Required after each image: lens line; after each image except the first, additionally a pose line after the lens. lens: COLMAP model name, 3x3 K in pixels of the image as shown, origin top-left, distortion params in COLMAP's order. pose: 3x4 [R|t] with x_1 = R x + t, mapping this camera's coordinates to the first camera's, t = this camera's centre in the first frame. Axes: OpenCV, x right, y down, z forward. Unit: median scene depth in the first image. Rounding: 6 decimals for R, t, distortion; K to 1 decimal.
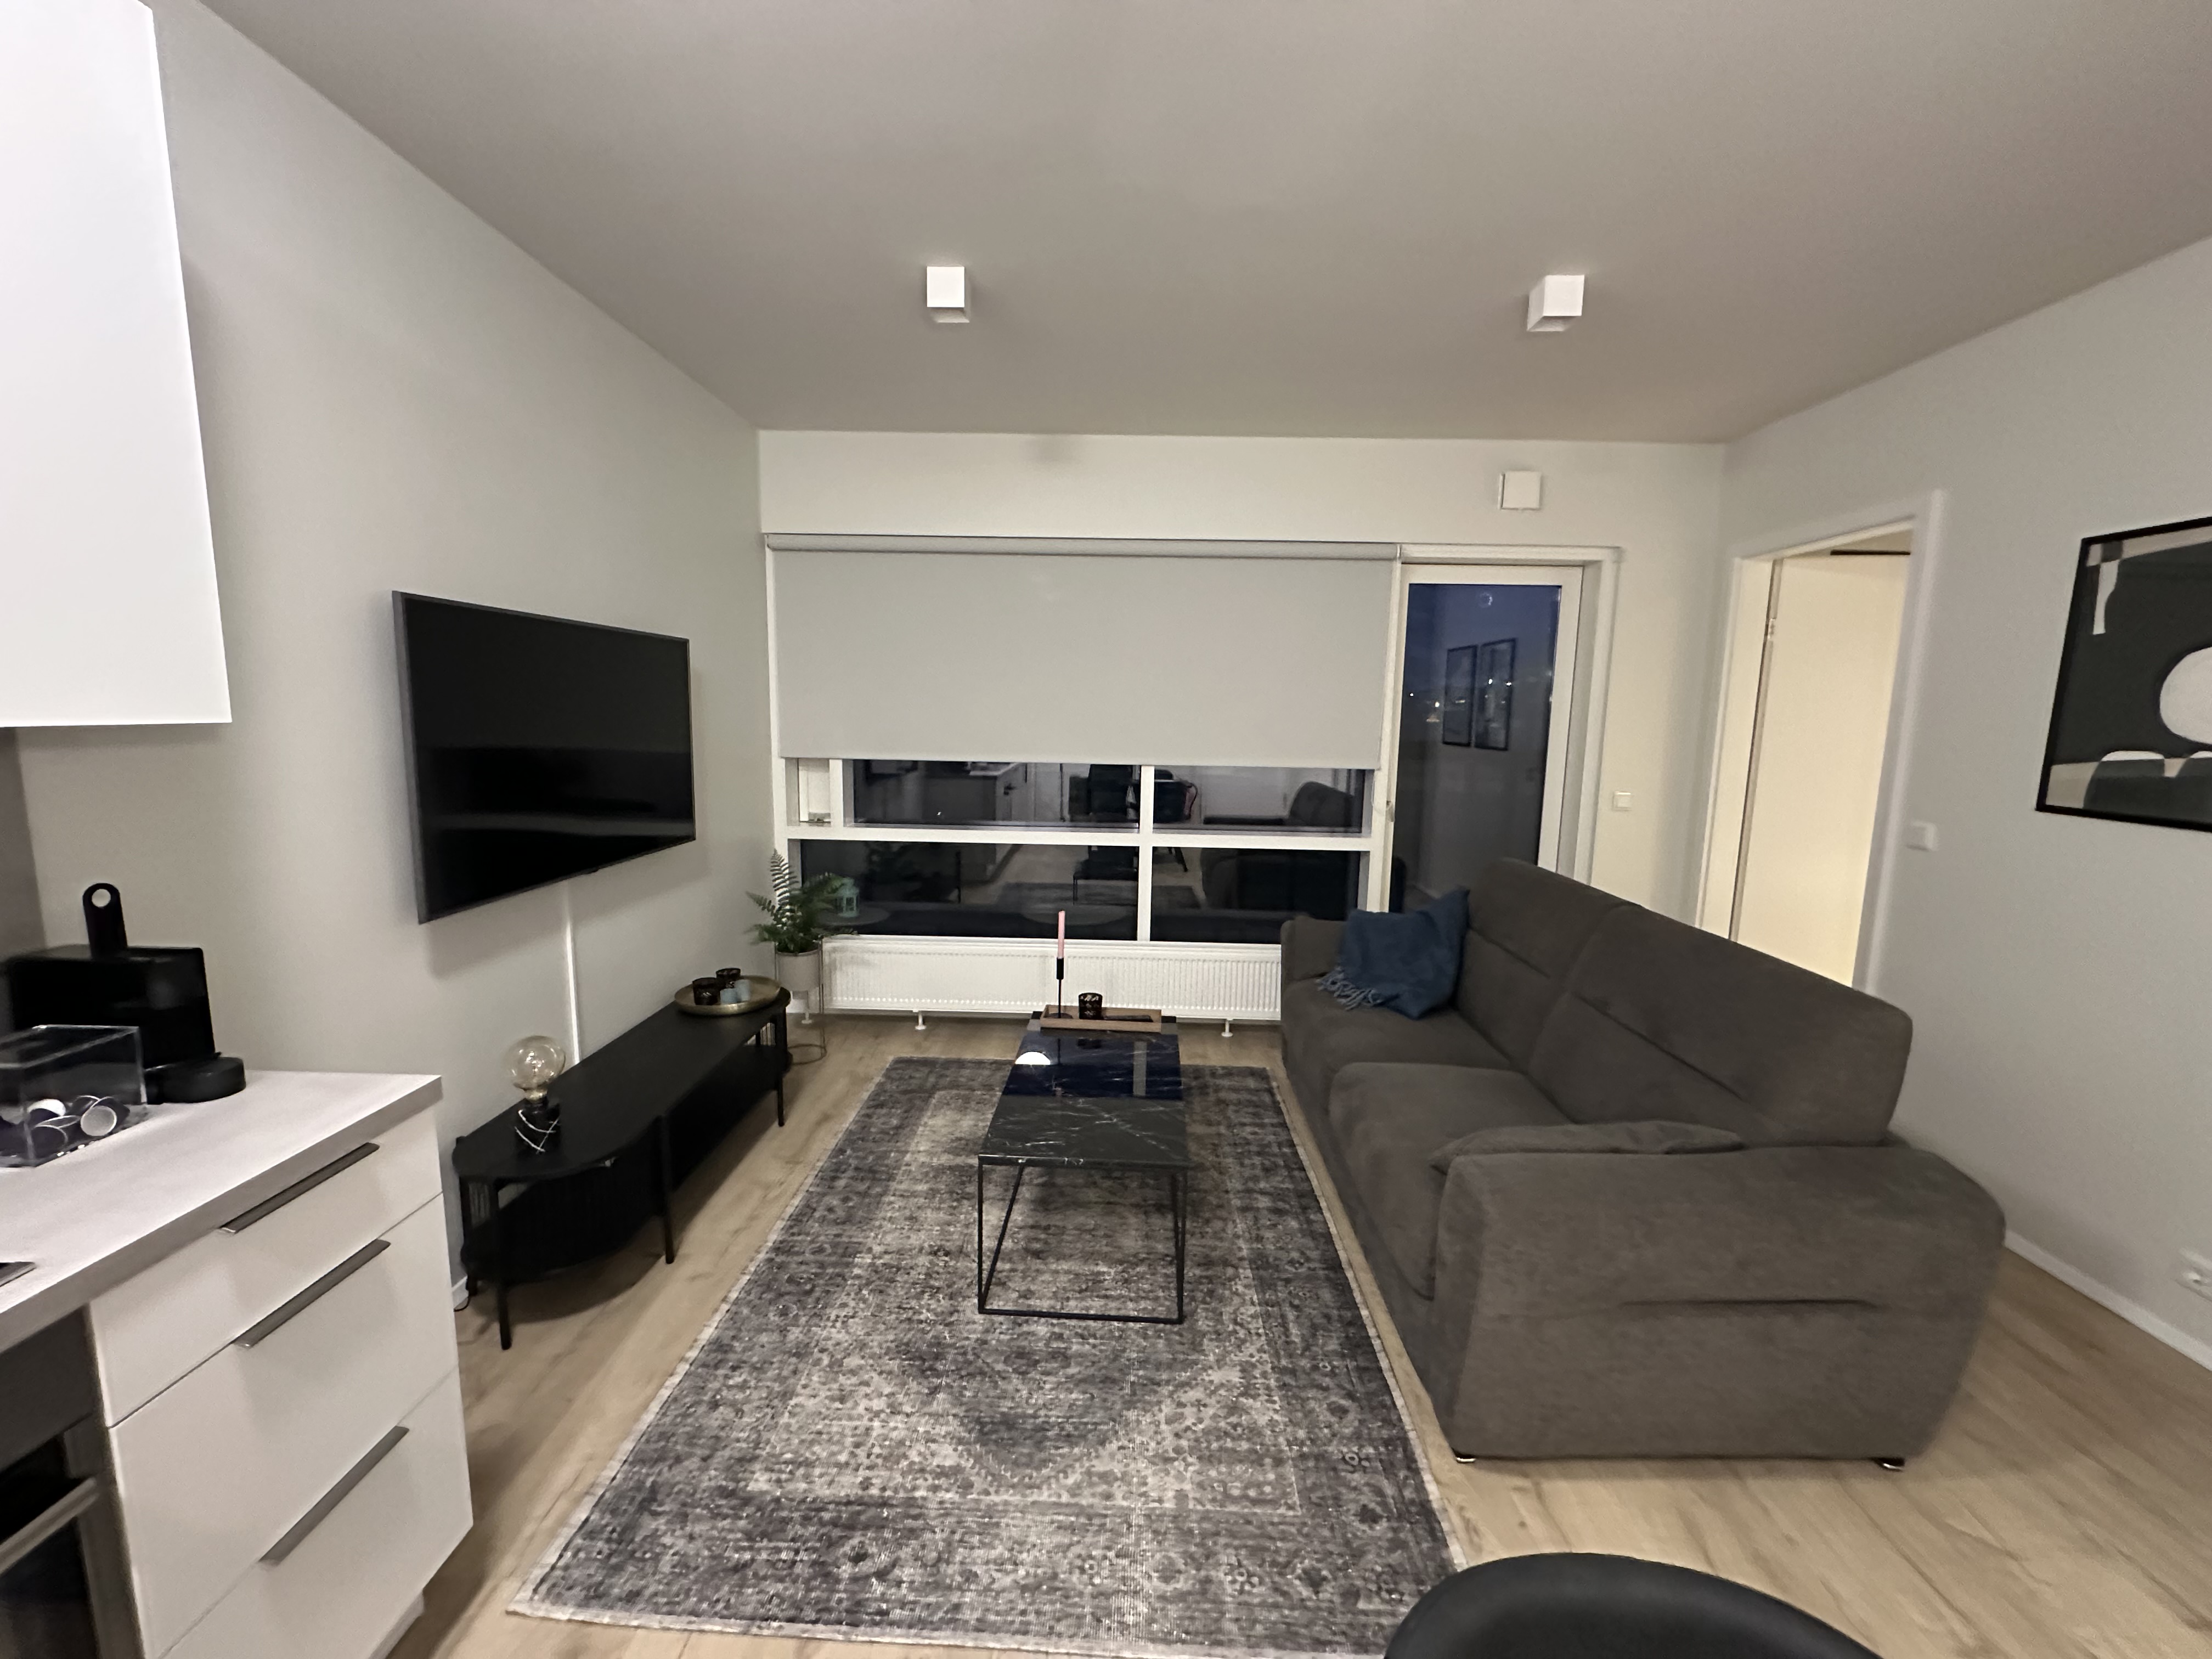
lens RADIAL K [[880.9, 0, 1104.7], [0, 880.9, 831.8], [0, 0, 1]] dist [-0.001230, 0.000232]
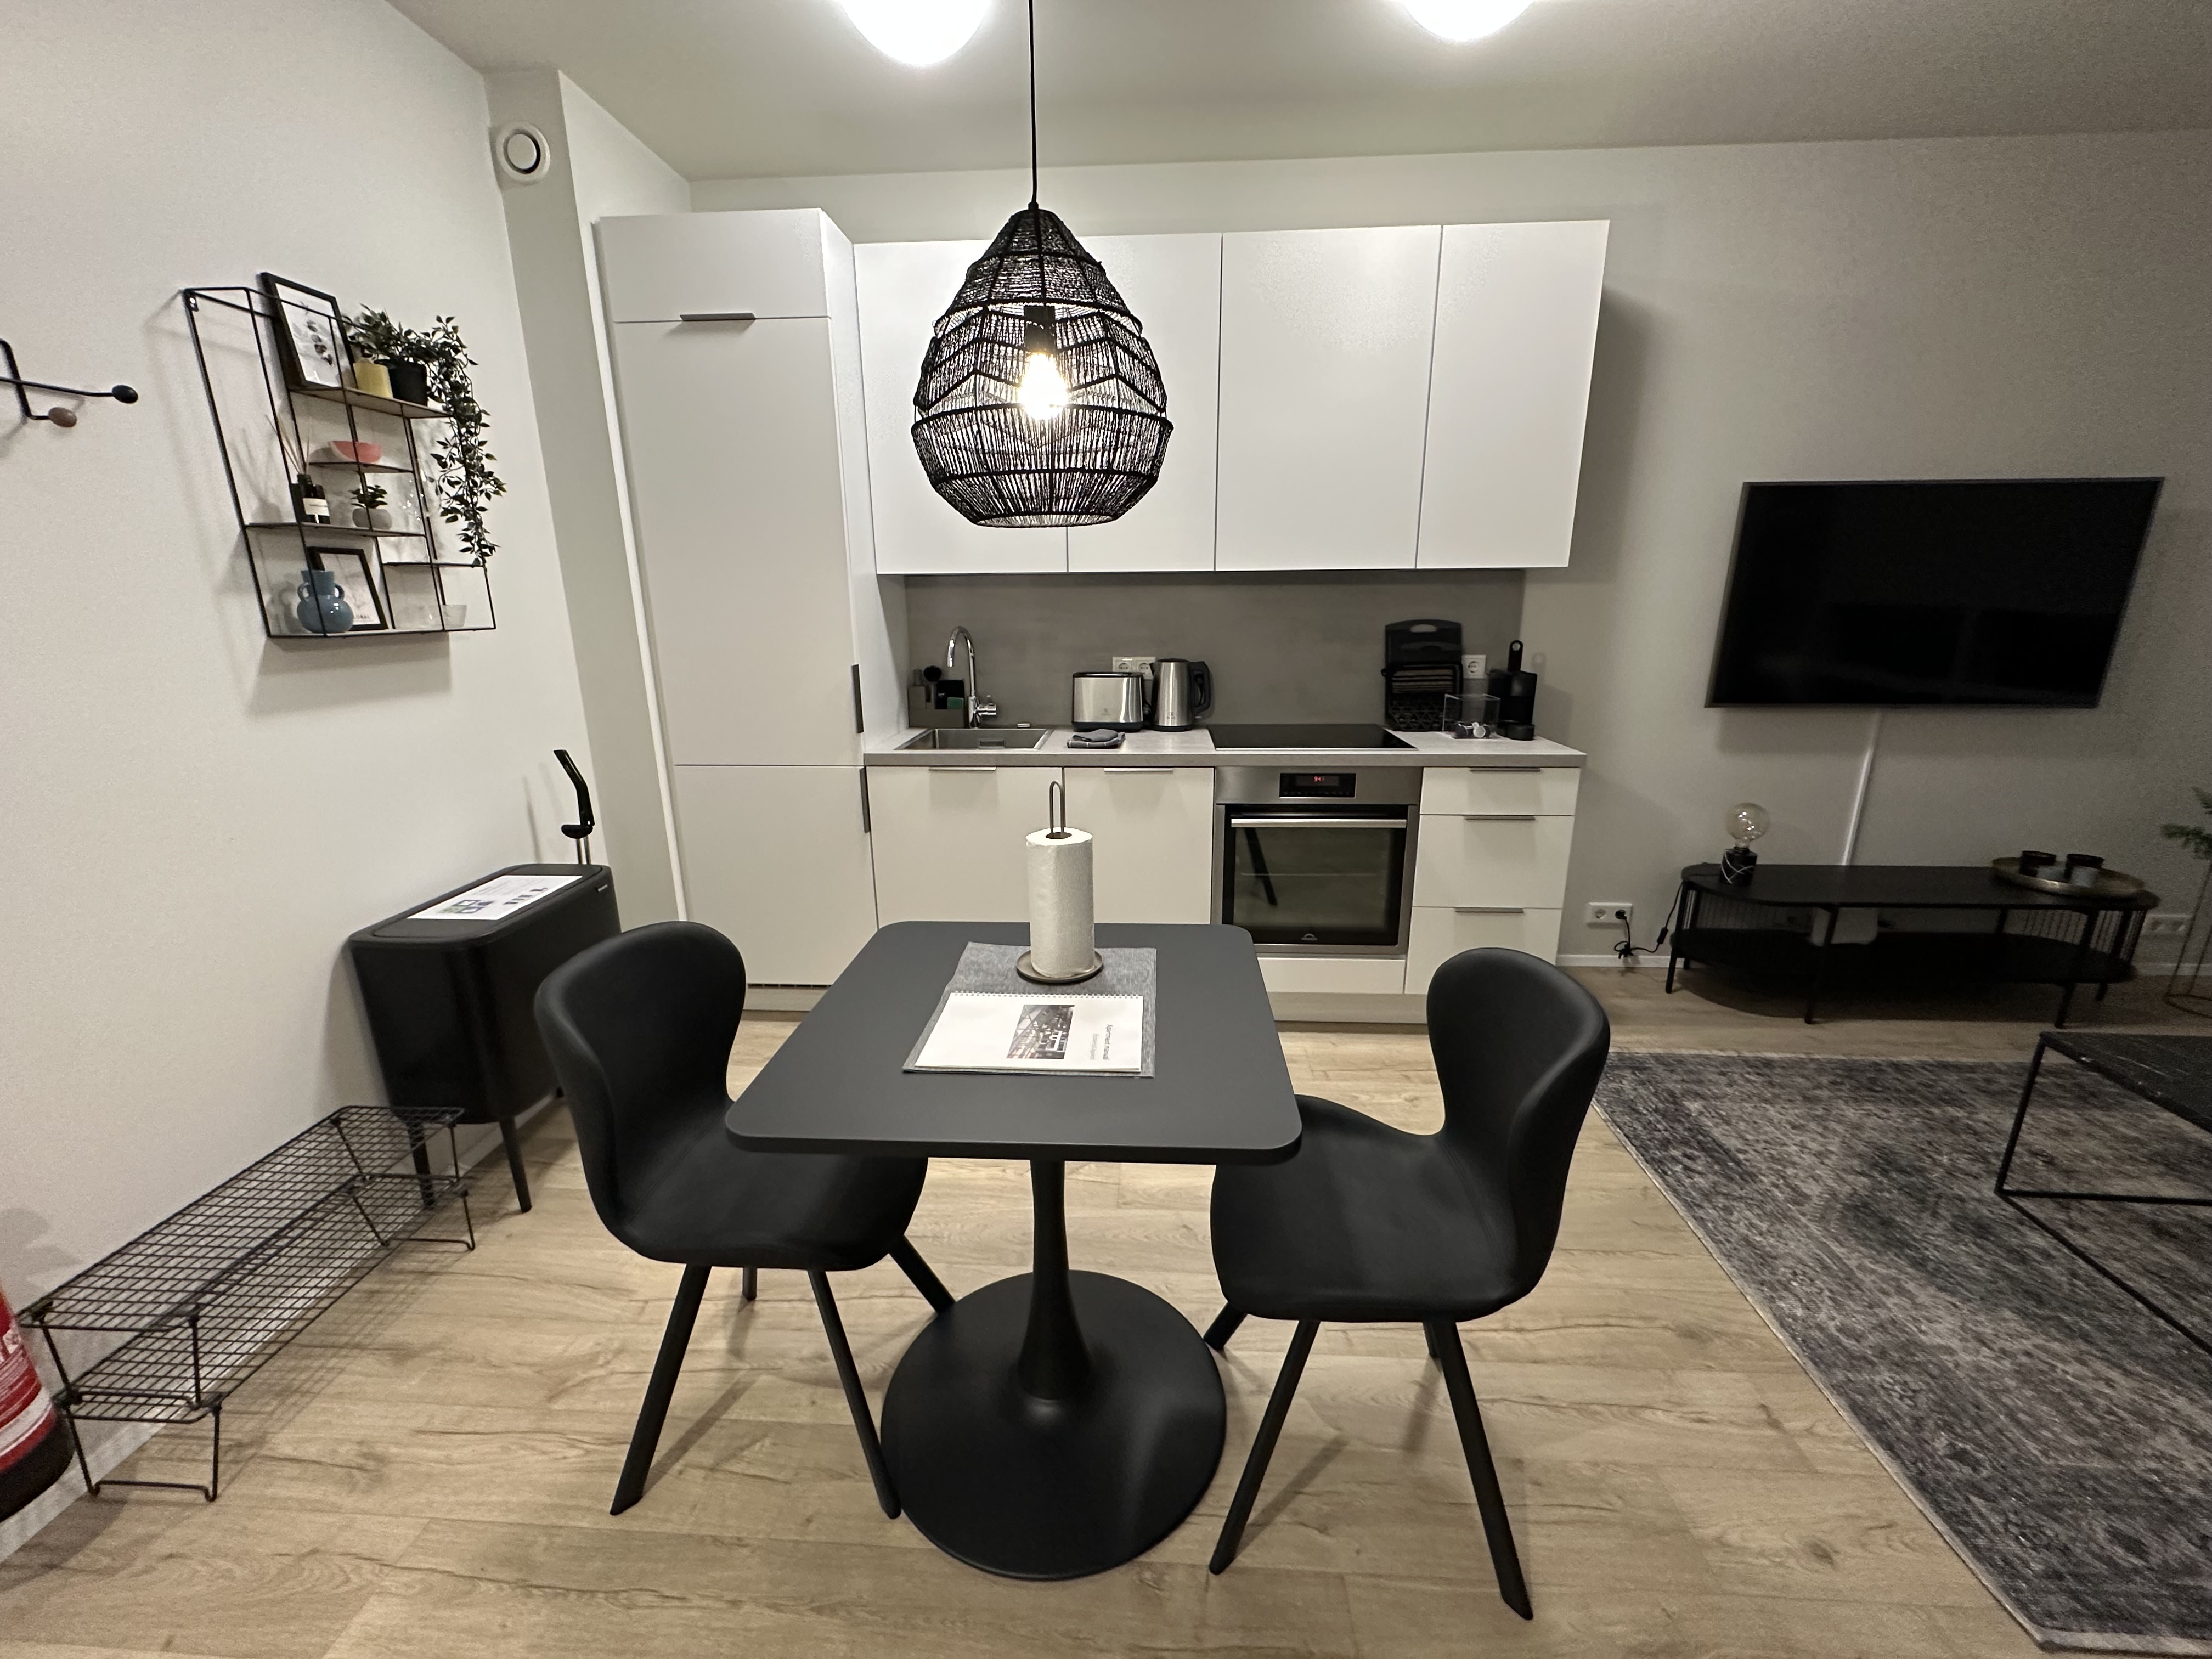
lens RADIAL K [[880.9, 0, 1106.0], [0, 880.9, 828.9], [0, 0, 1]] dist [-0.001230, 0.000232]
pose [[-0.036521, 0.242723, -0.969408, 0.822059], [-0.132594, 0.960302, 0.245438, 0.070770], [0.990497, 0.137502, -0.002888, -0.005750]]
